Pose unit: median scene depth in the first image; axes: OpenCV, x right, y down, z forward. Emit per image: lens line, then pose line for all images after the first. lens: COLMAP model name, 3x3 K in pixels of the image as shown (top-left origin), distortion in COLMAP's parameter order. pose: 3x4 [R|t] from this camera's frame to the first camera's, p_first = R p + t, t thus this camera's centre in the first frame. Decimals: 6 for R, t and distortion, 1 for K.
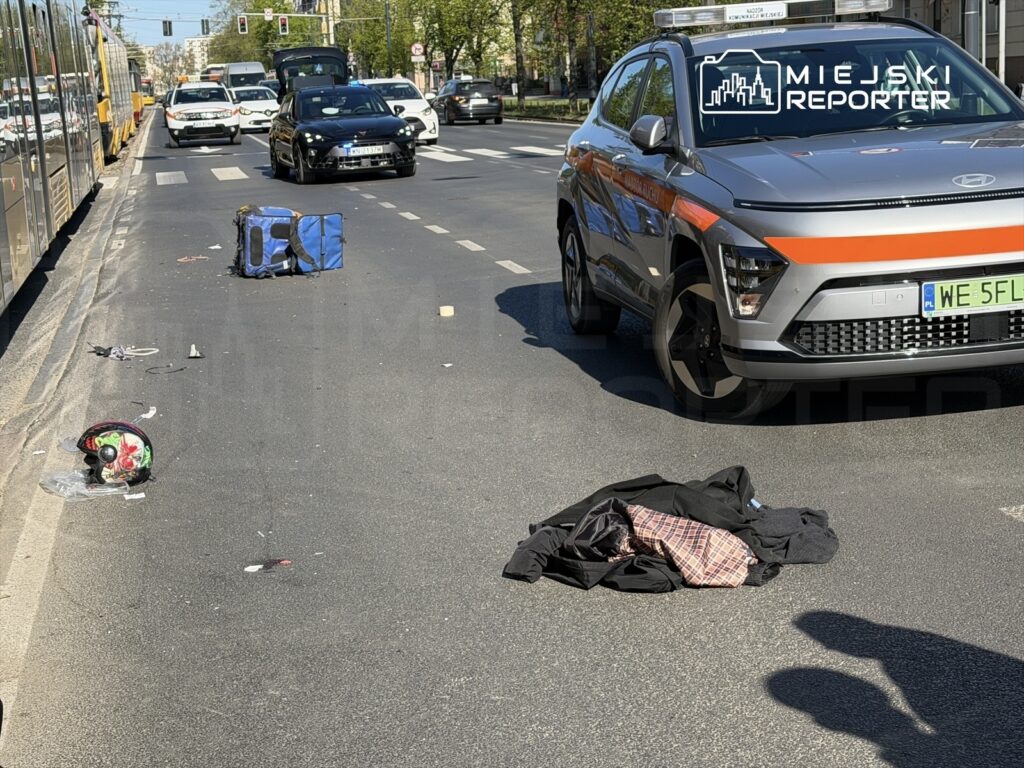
lens RADIAL K [[1831.4, 0, 512.0], [0, 1831.4, 384.0], [0, 0, 1]] dist [0.132165, -0.118310]
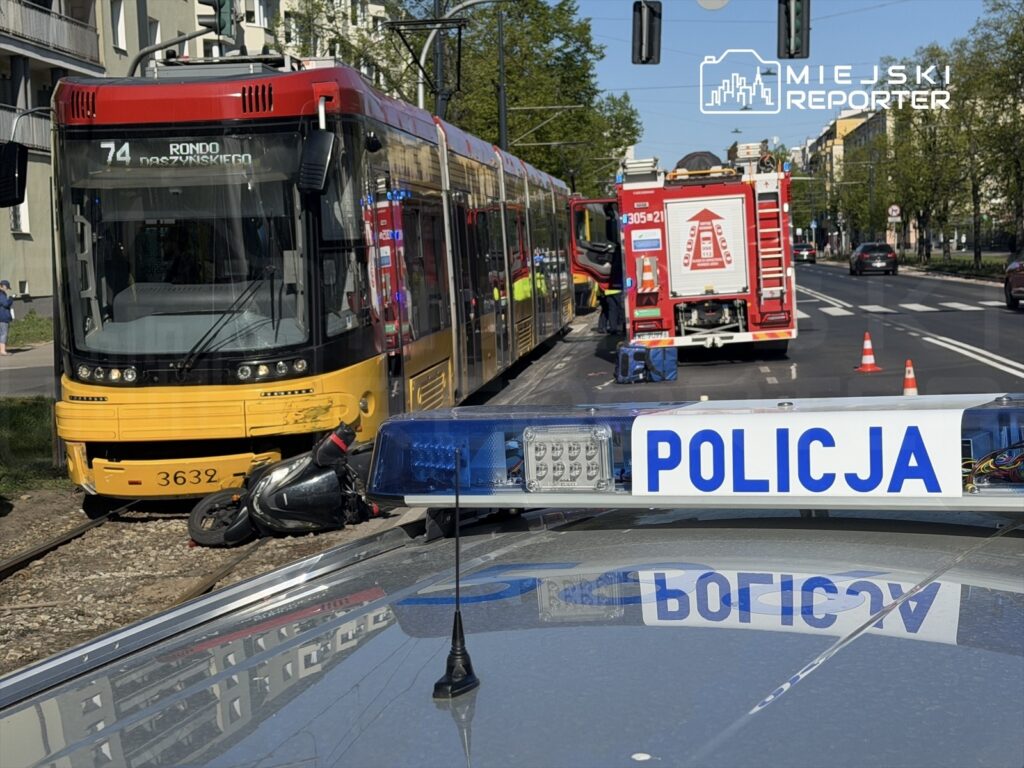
lens RADIAL K [[1831.4, 0, 512.0], [0, 1831.4, 384.0], [0, 0, 1]] dist [0.132165, -0.118310]
pose [[0.961807, 0.028318, -0.272261, 0.411270], [-0.050089, 0.996048, -0.073349, 0.133033], [0.269108, 0.084185, 0.959424, -1.207743]]
